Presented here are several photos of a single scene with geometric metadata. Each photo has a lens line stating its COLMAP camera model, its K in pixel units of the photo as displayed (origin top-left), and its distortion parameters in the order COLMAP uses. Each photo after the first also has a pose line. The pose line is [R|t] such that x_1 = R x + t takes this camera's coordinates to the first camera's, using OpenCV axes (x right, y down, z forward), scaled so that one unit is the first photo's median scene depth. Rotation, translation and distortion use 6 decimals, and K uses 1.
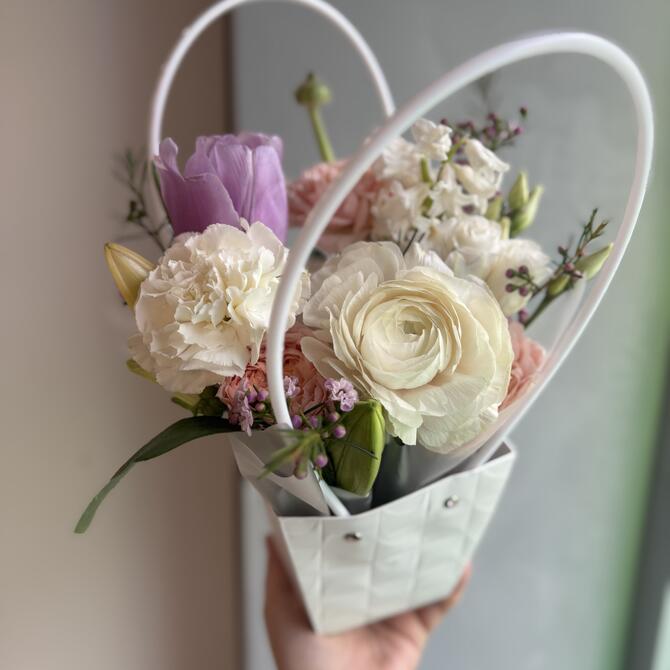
lens RADIAL K [[678.7, 0, 336.0], [0, 678.7, 329.3], [0, 0, 1]] dist [0.038480, 0.000000]
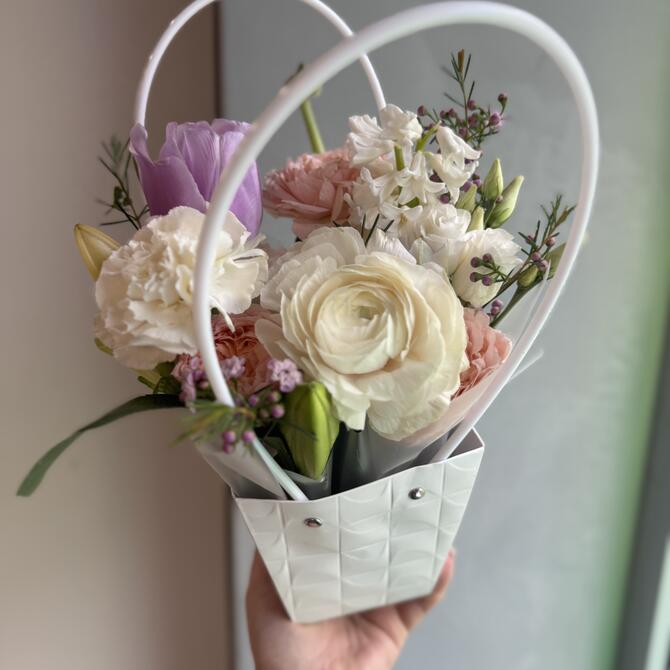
lens RADIAL K [[678.7, 0, 340.0], [0, 678.7, 335.5], [0, 0, 1]] dist [0.038480, 0.000000]
pose [[0.995255, 0.030460, -0.092413, 0.159612], [-0.030813, 0.999522, -0.002393, 0.032998], [0.092296, 0.005229, 0.995718, 0.004193]]
